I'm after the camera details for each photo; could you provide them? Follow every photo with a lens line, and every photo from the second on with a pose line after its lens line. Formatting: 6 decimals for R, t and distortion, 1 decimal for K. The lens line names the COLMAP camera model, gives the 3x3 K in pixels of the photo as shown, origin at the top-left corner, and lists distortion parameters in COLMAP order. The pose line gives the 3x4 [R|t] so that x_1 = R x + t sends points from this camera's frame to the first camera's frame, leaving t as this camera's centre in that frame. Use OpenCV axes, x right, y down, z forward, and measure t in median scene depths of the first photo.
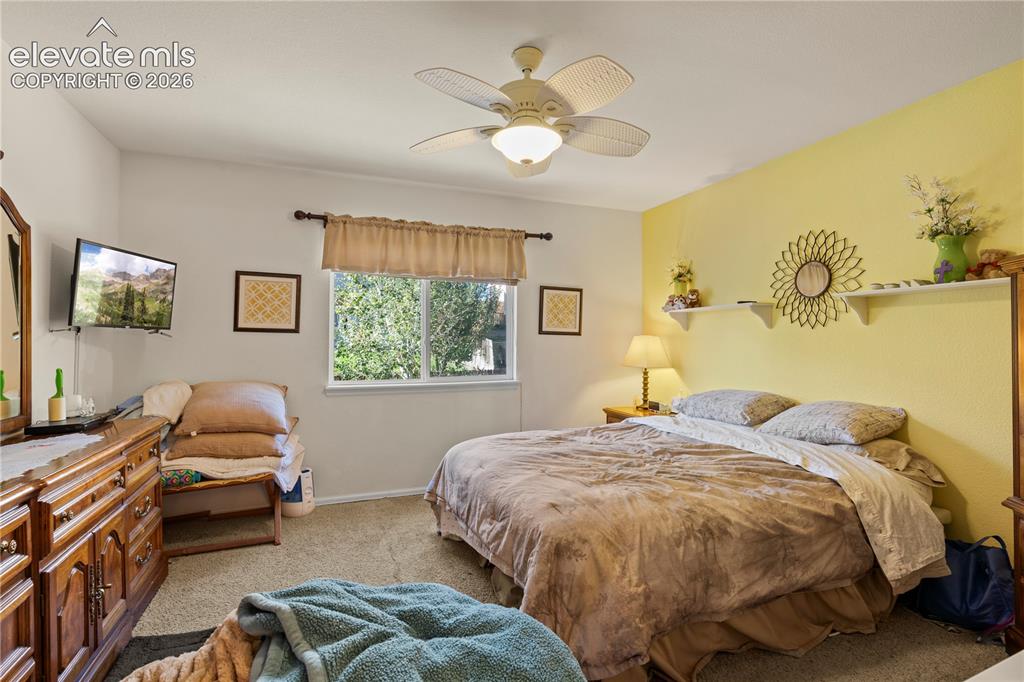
lens RADIAL K [[472.2, 0, 512.0], [0, 472.2, 341.0], [0, 0, 1]] dist [-0.002104, -0.000052]
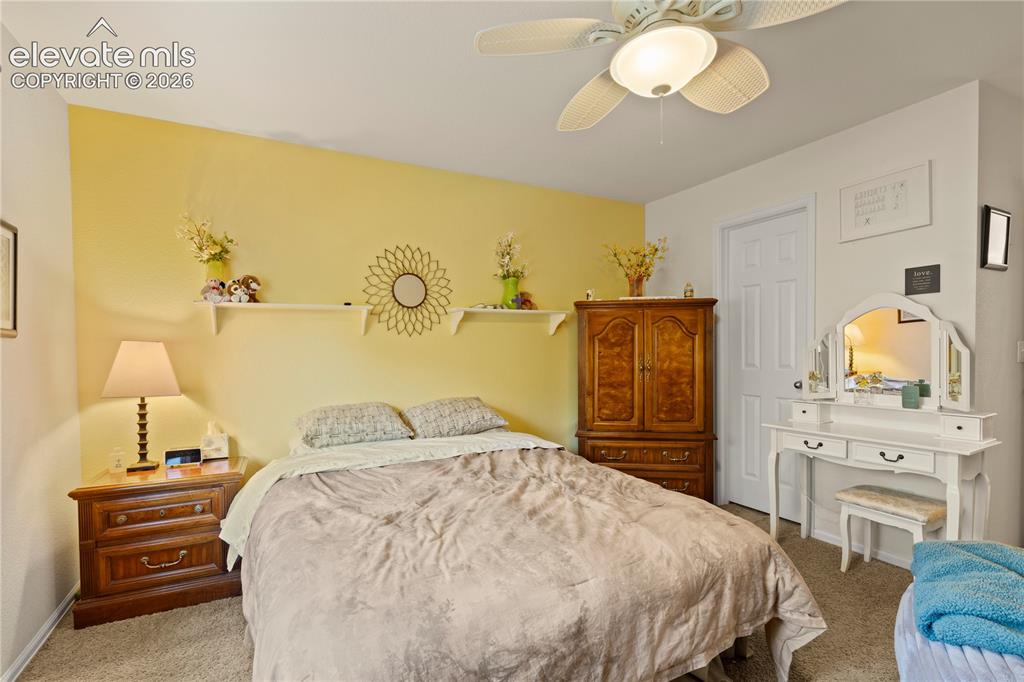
lens RADIAL K [[466.3, 0, 511.6], [0, 466.3, 350.4], [0, 0, 1]] dist [0.005849, 0.000253]
pose [[-0.089672, -0.000216, 0.995971, -0.436540], [0.006759, 0.999977, 0.000825, 0.005965], [-0.995948, 0.006806, -0.089669, 0.850982]]
